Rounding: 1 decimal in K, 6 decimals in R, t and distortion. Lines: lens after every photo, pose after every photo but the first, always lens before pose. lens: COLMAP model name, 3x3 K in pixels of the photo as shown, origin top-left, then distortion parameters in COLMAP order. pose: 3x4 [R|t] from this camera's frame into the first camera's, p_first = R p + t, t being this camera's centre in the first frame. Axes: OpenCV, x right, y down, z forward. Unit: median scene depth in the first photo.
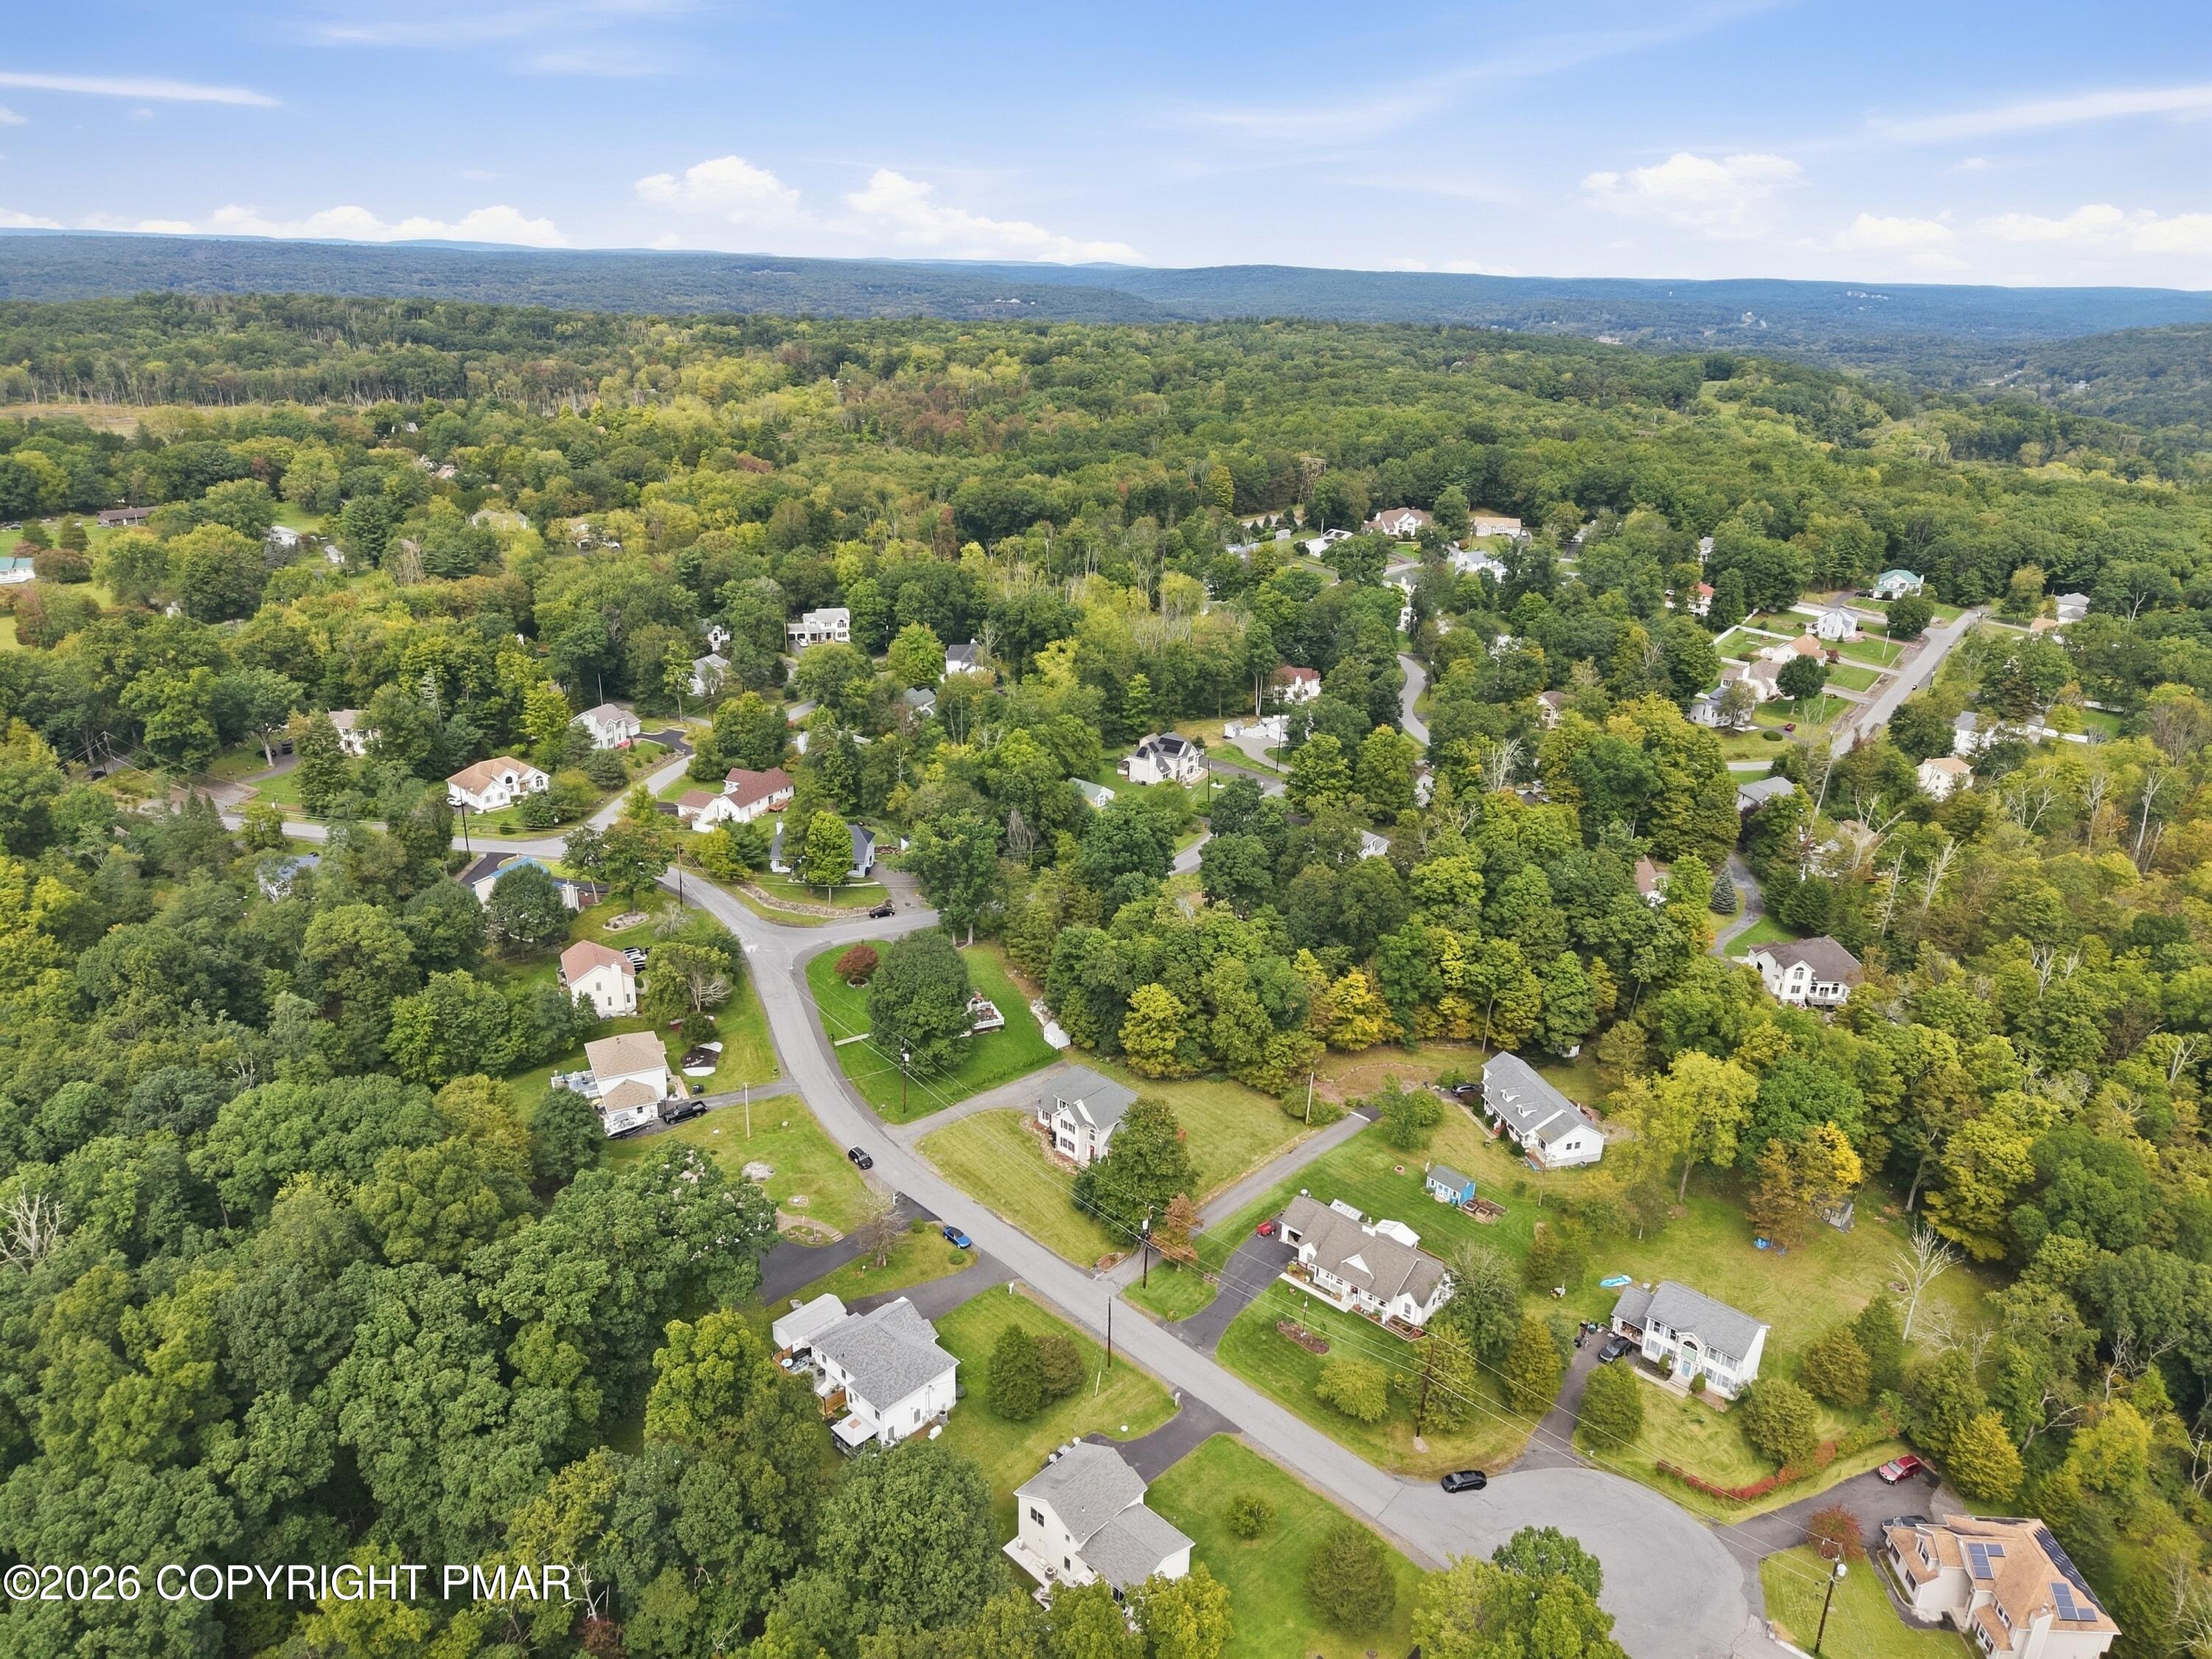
lens RADIAL K [[1472.5, 0, 1099.3], [0, 1472.5, 778.6], [0, 0, 1]] dist [0.045836, -0.050336]
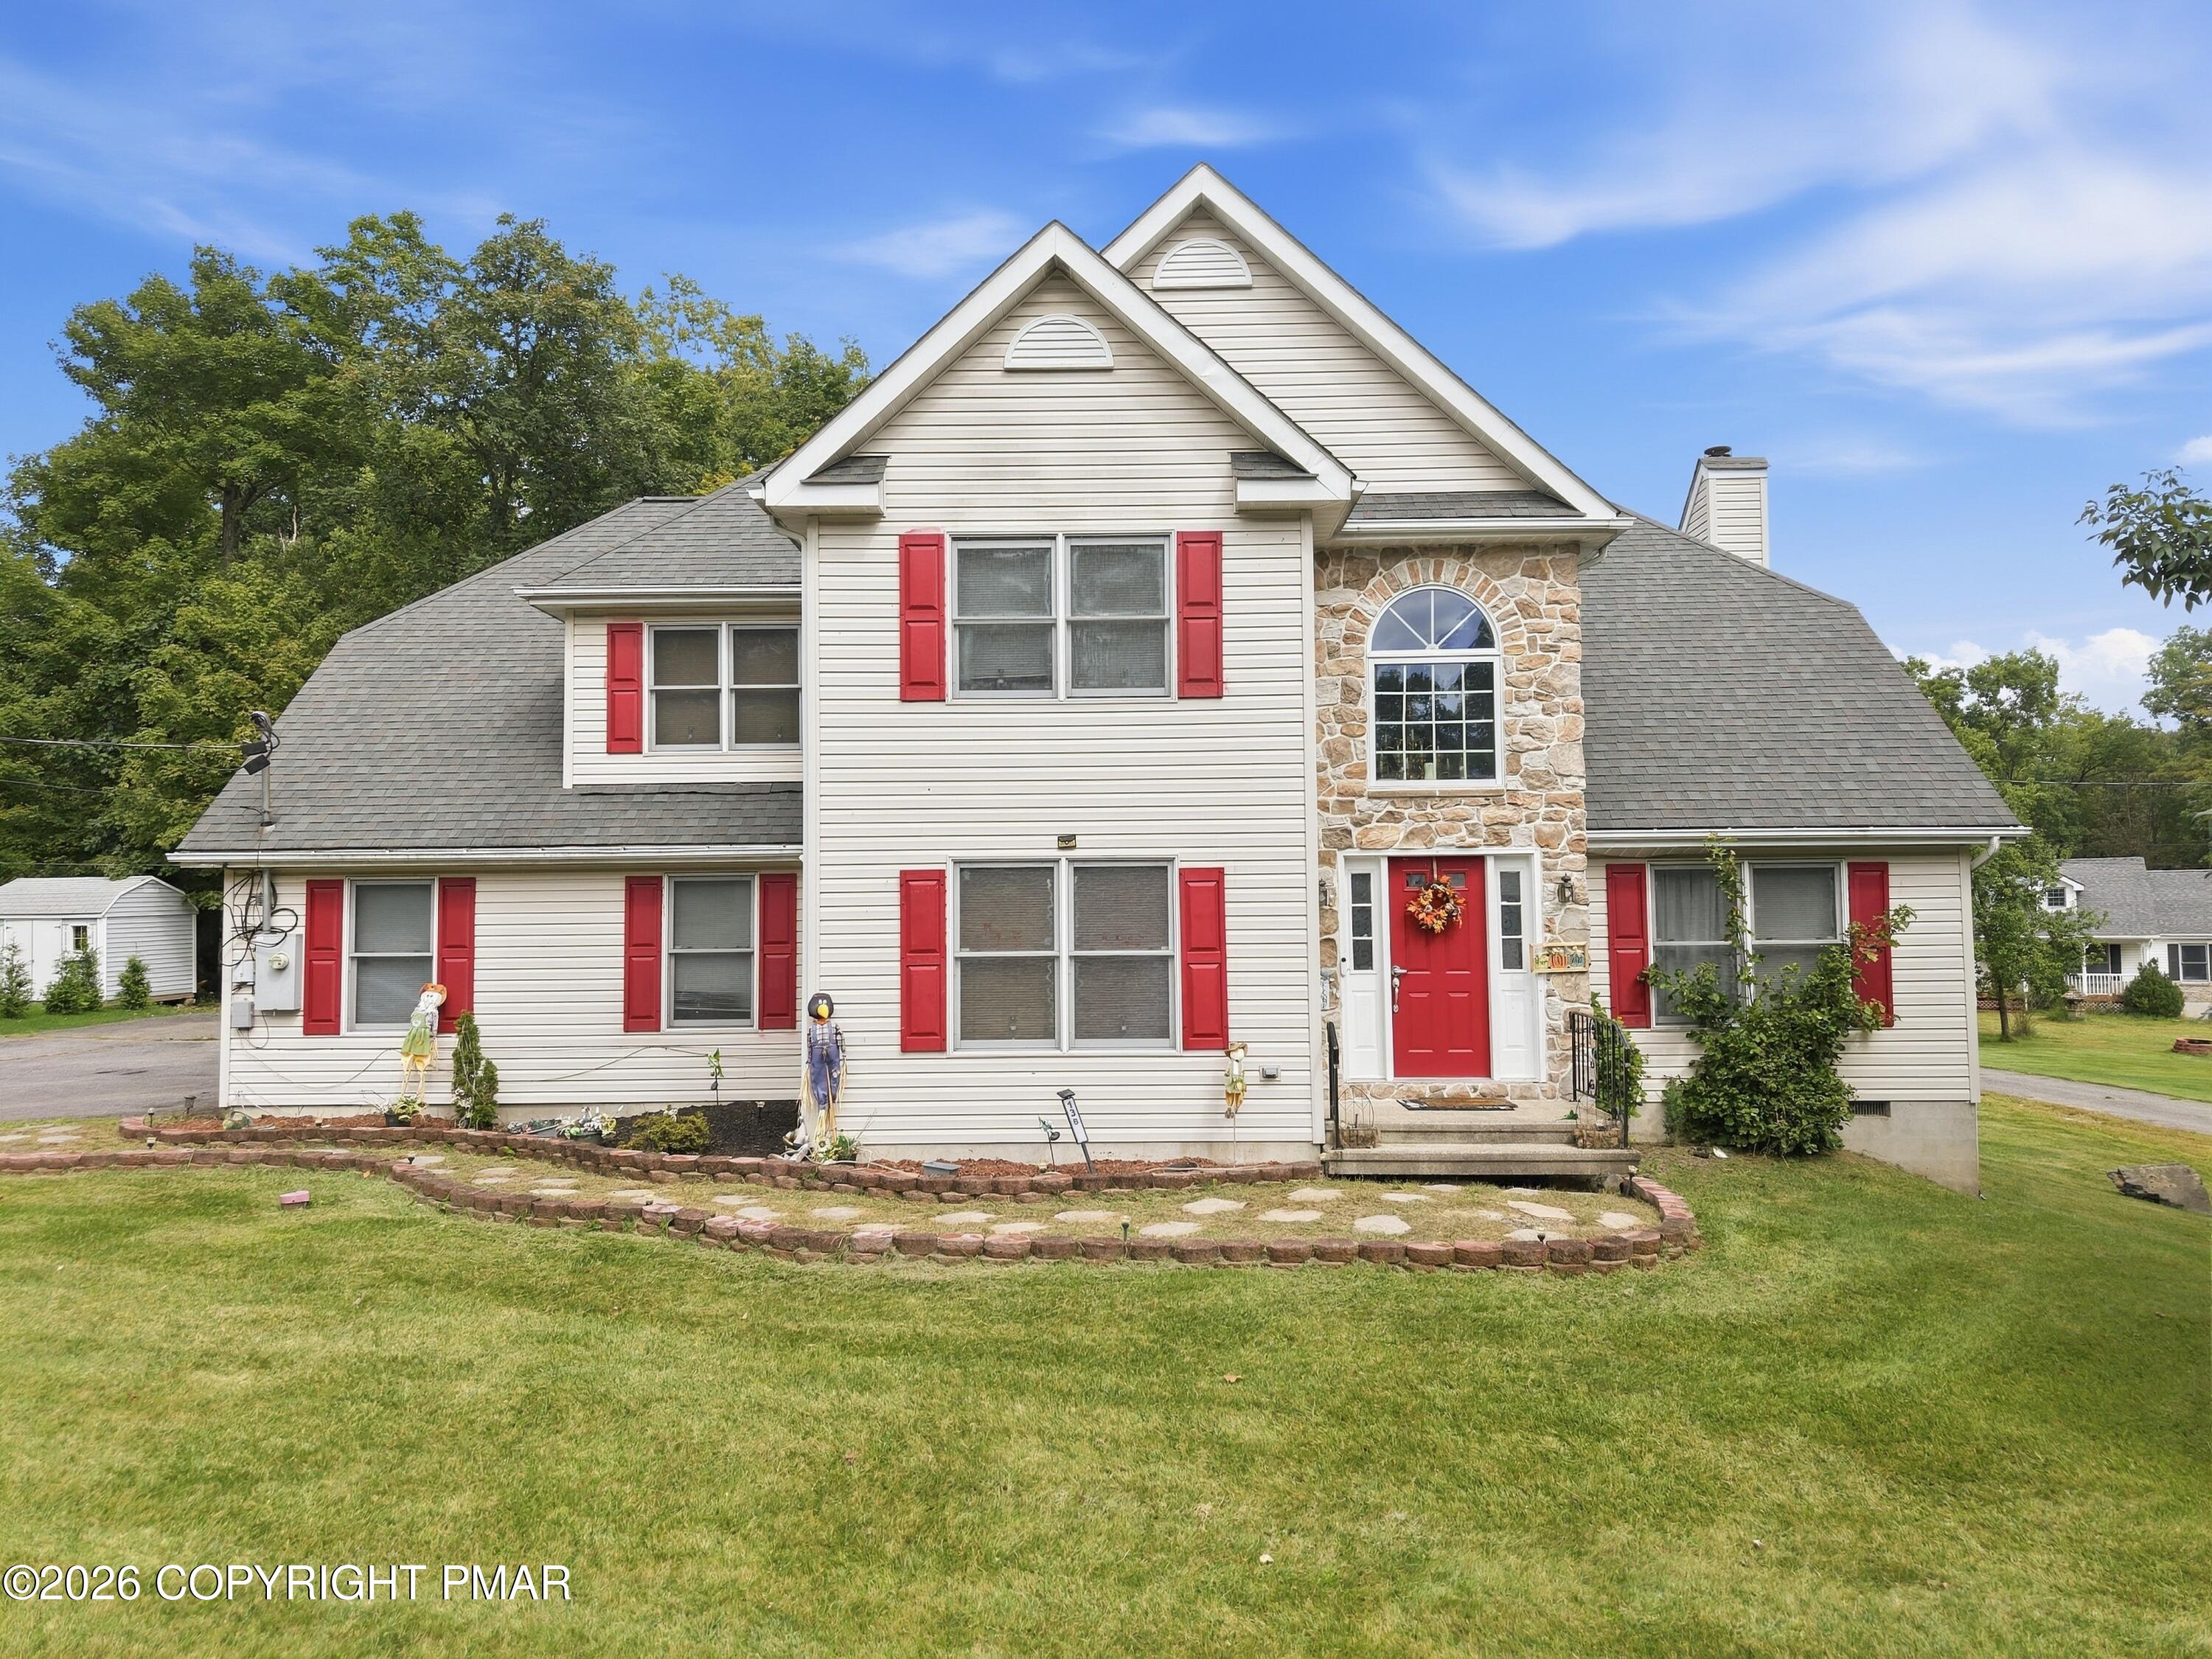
lens RADIAL K [[1472.5, 0, 1096.0], [0, 1472.5, 842.6], [0, 0, 1]] dist [0.045836, -0.050336]
pose [[0.739319, 0.007286, 0.673315, -0.056885], [0.231398, 0.936294, -0.264214, 0.240467], [-0.632346, 0.351142, 0.690534, 0.884064]]
